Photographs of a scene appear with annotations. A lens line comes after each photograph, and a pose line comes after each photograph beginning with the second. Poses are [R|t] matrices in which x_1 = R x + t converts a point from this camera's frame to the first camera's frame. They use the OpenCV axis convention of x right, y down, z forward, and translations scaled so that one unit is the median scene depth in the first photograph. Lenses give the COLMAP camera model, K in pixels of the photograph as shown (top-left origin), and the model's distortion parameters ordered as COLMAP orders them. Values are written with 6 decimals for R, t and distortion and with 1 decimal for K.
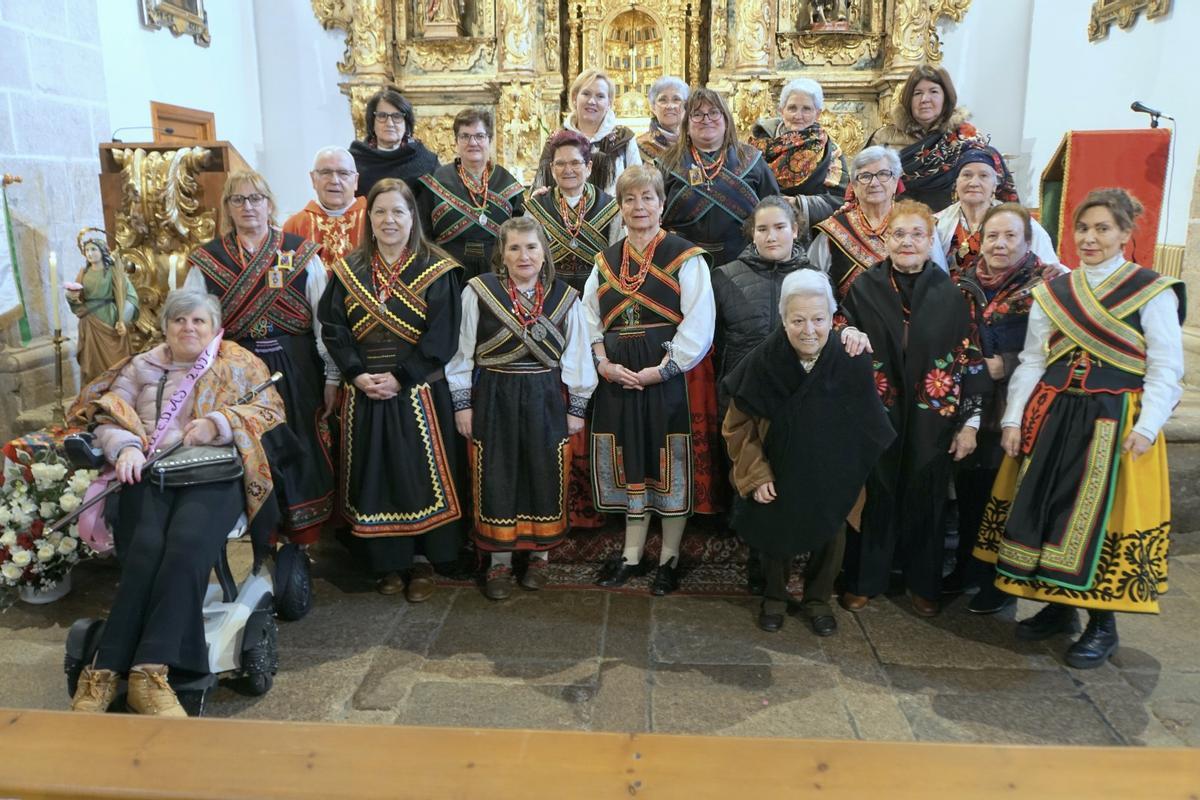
lens RADIAL K [[941.0, 0, 600.0], [0, 941.0, 400.0], [0, 0, 1]] dist [0.002635, -0.037460]
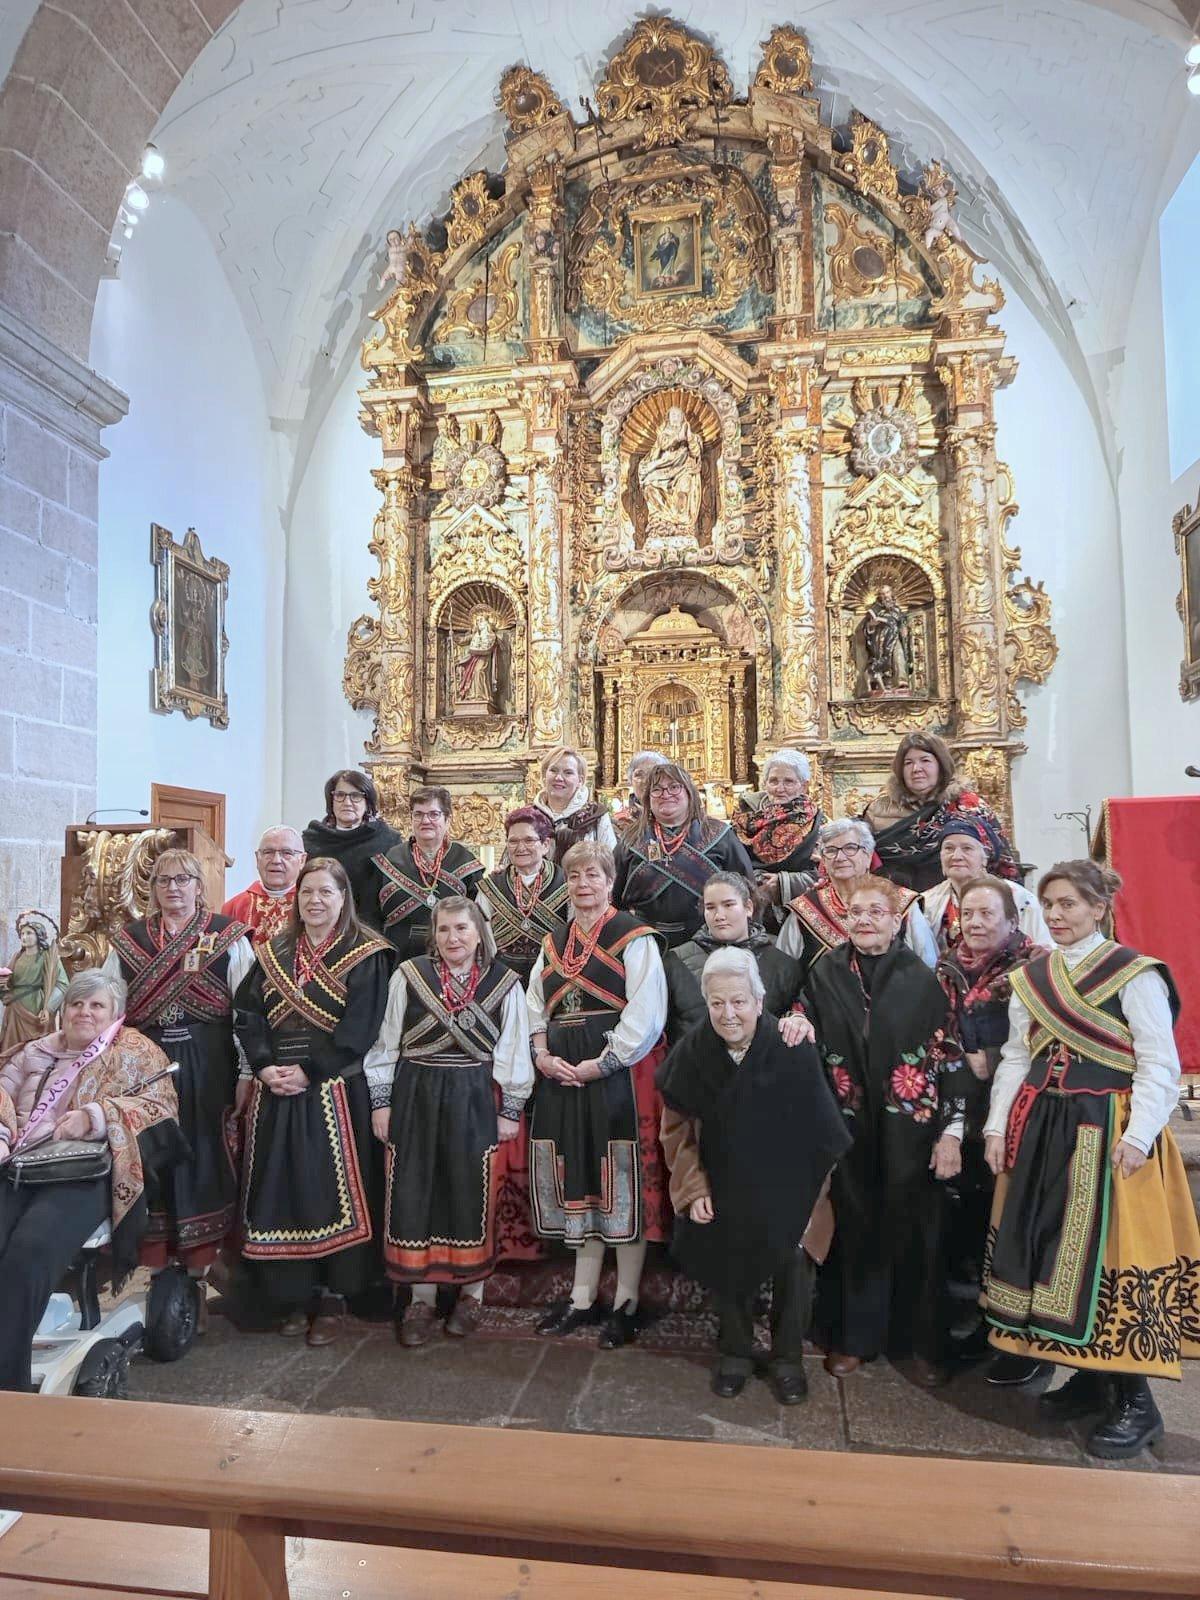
lens RADIAL K [[1111.2, 0, 600.0], [0, 1111.2, 800.0], [0, 0, 1]] dist [0.087127, -0.152563]
pose [[0.994608, -0.014743, -0.102651, 0.171624], [-0.014928, 0.959182, -0.282396, 0.026164], [0.102625, 0.282406, 0.953790, -0.076651]]
